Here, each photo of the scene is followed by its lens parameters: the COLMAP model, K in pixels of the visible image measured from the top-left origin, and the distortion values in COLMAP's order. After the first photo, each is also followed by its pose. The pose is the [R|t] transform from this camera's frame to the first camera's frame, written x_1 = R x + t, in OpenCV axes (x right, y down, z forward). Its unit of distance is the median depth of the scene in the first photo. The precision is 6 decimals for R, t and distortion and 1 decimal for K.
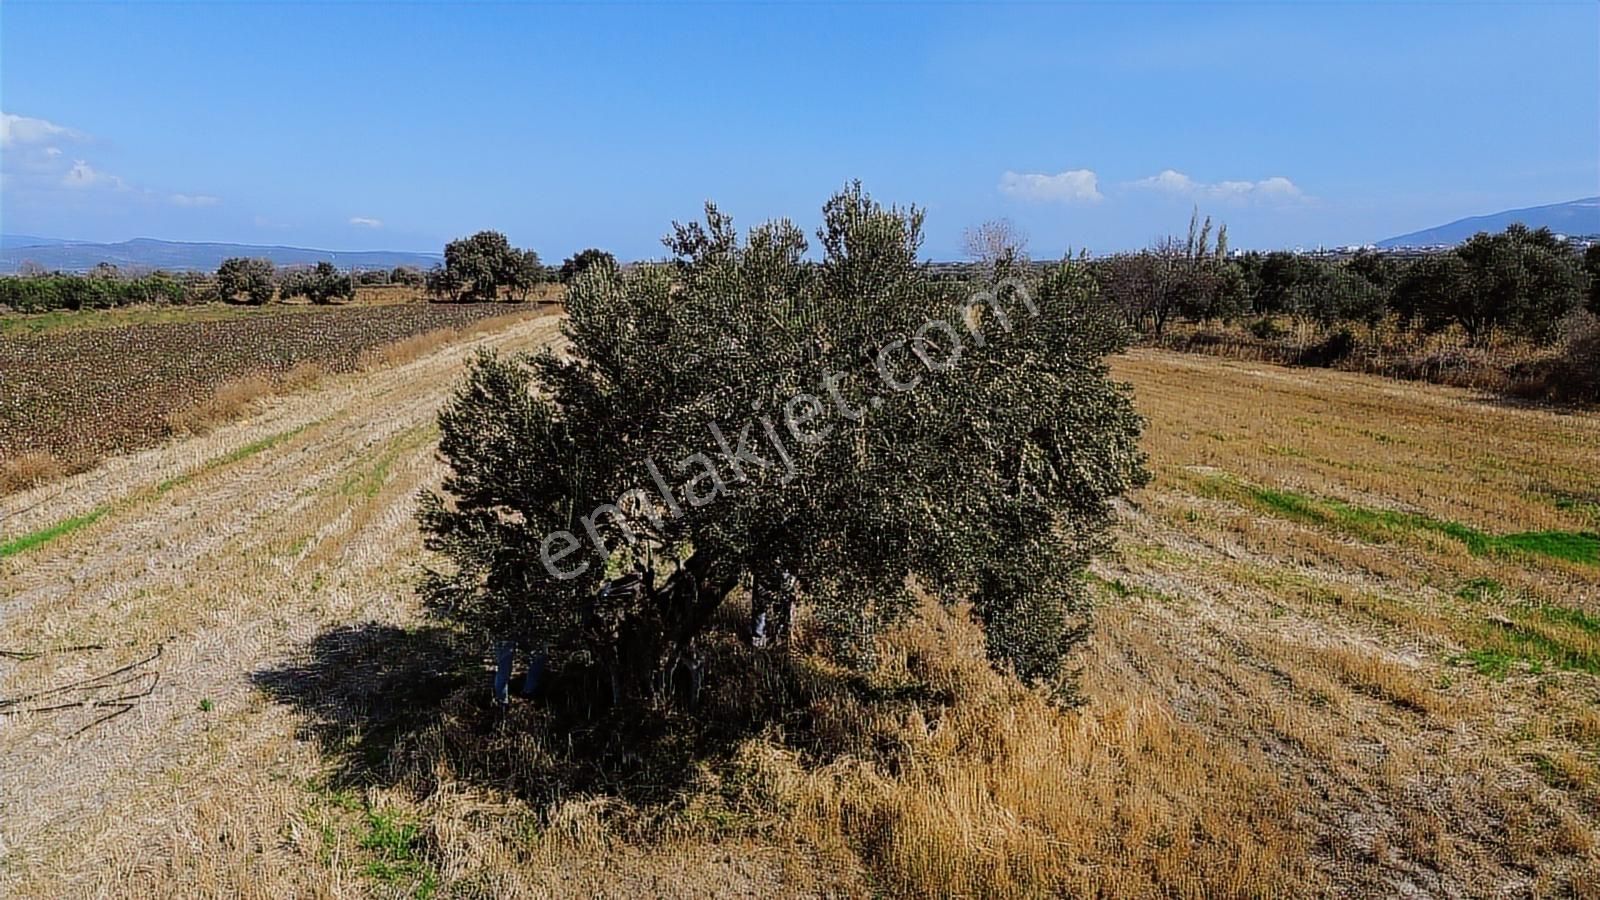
lens RADIAL K [[1131.7, 0, 797.1], [0, 1131.7, 444.1], [0, 0, 1]] dist [0.077818, -0.072835]
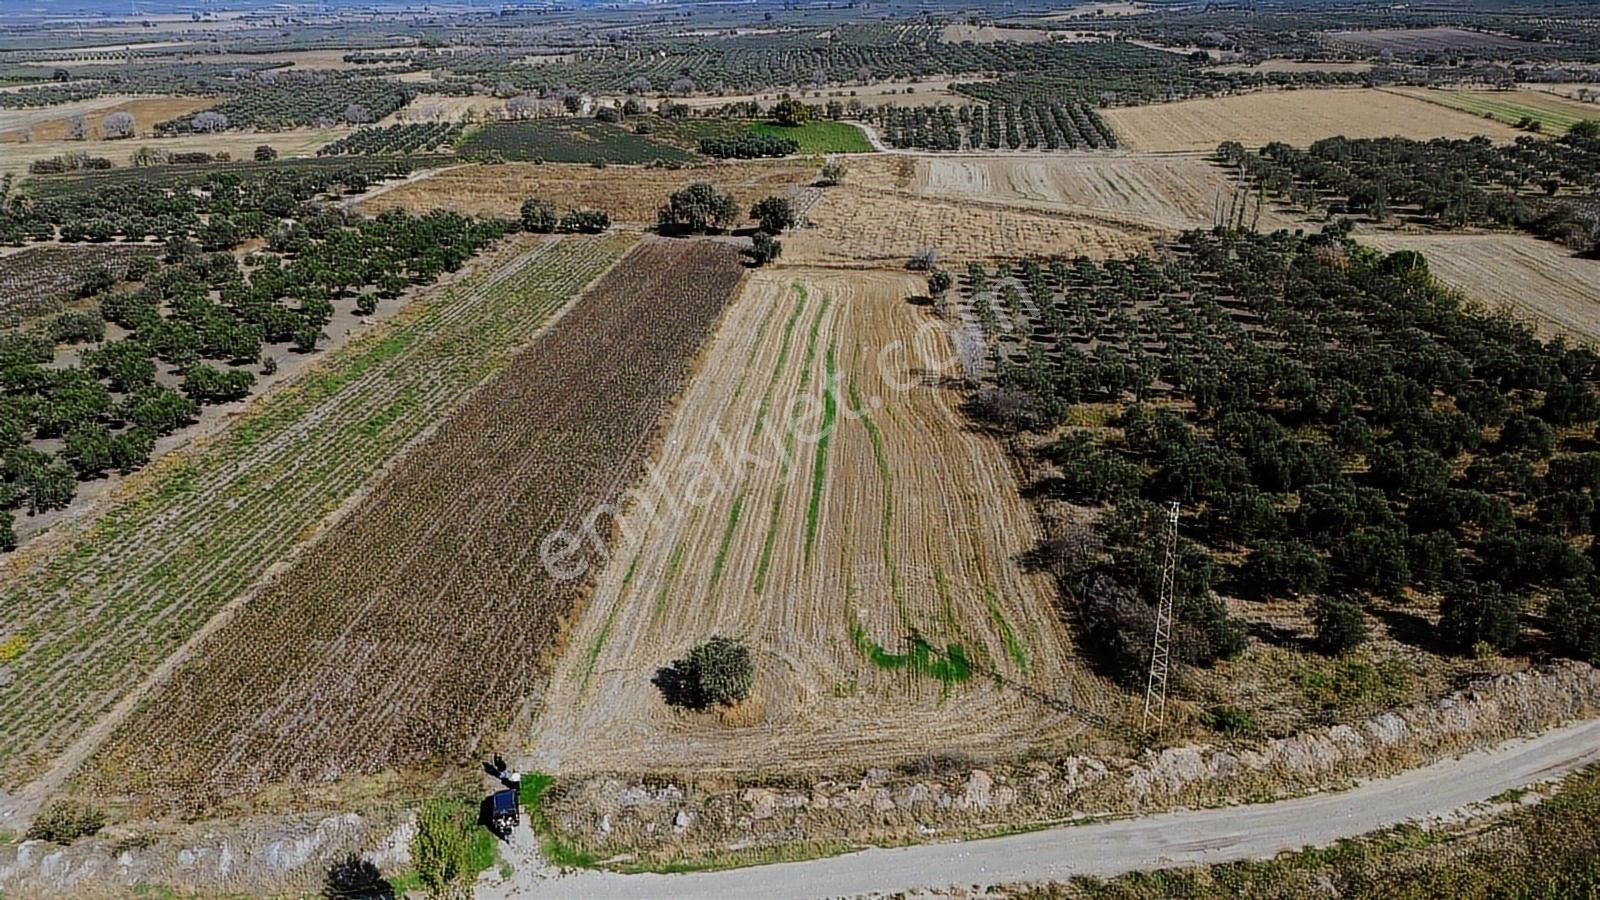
lens RADIAL K [[1131.7, 0, 797.1], [0, 1131.7, 444.1], [0, 0, 1]] dist [0.077818, -0.072835]
pose [[0.981981, 0.059128, -0.179491, 1.521104], [-0.015042, 0.971235, 0.237649, -2.785207], [0.188379, -0.230667, 0.954623, -5.030834]]
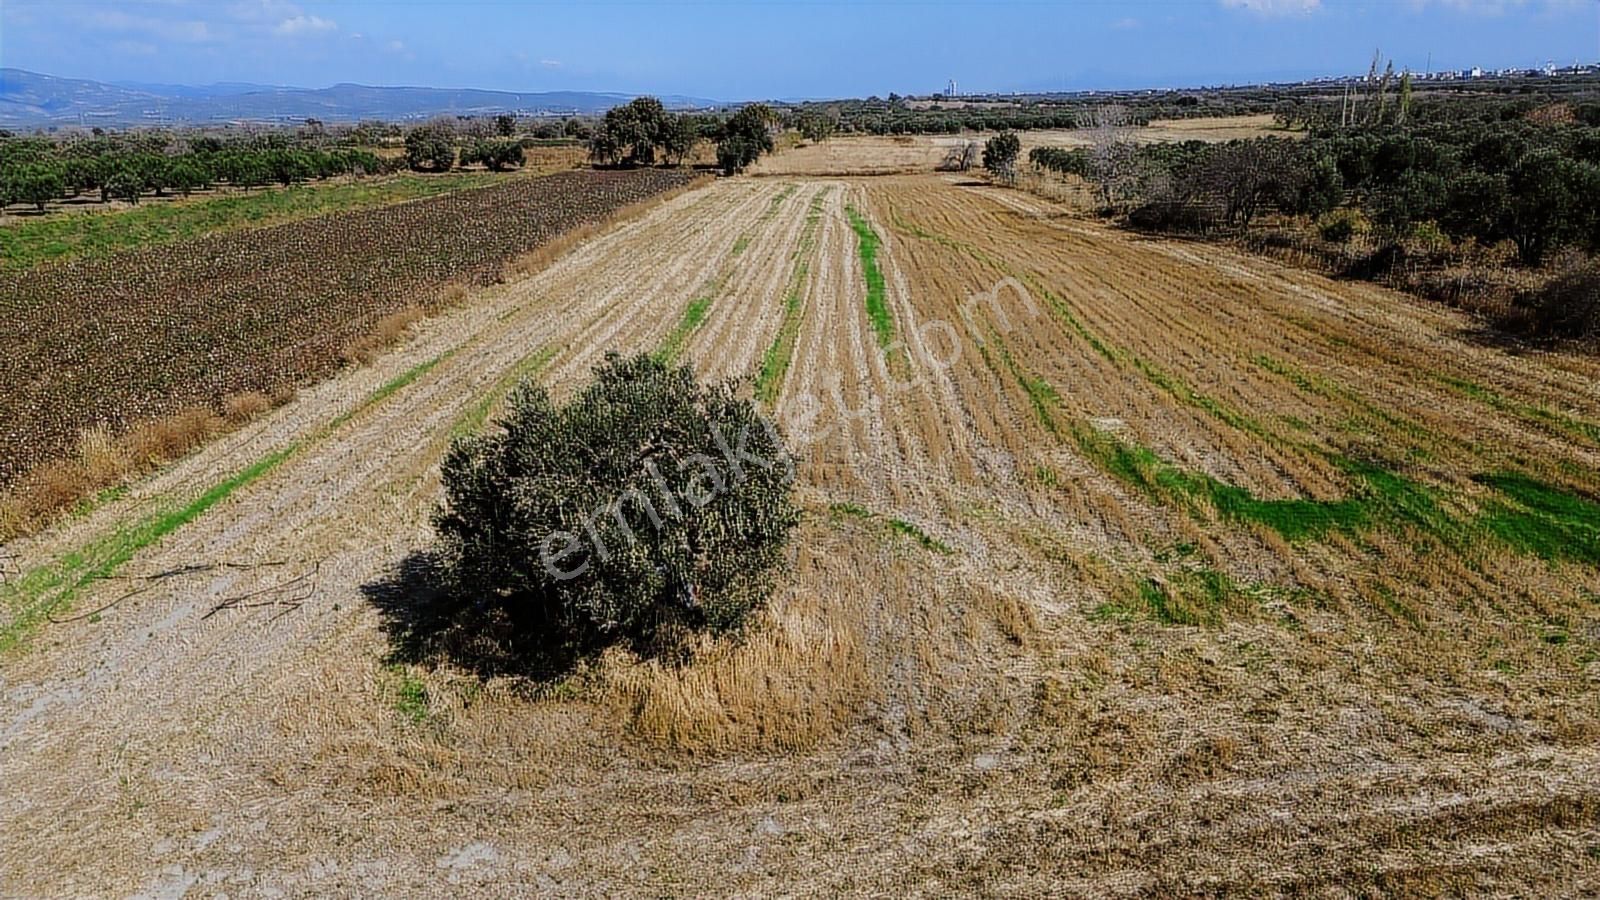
lens RADIAL K [[1131.7, 0, 797.1], [0, 1131.7, 444.1], [0, 0, 1]] dist [0.077818, -0.072835]
pose [[0.988399, 0.025545, -0.149716, 0.399554], [-0.004598, 0.990336, 0.138616, -0.241601], [0.151810, -0.136320, 0.978964, -0.527154]]
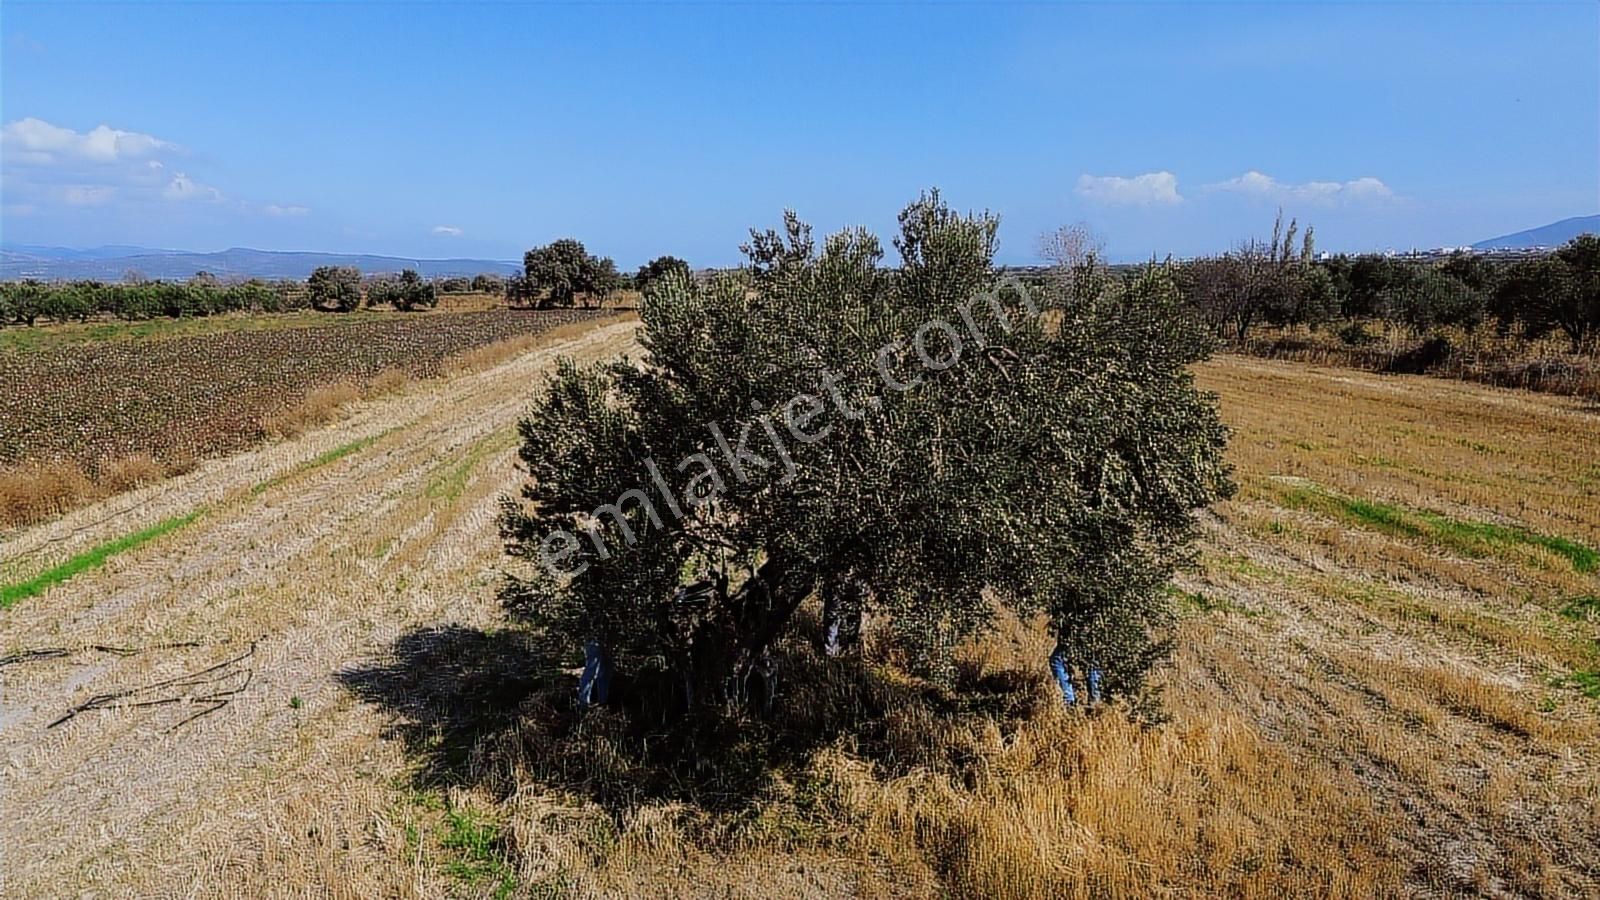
lens RADIAL K [[1131.7, 0, 797.1], [0, 1131.7, 444.1], [0, 0, 1]] dist [0.077818, -0.072835]
pose [[0.998010, 0.005227, -0.062841, -0.002343], [-0.005535, 0.999974, -0.004722, -0.002004], [0.062815, 0.005061, 0.998012, 0.001732]]
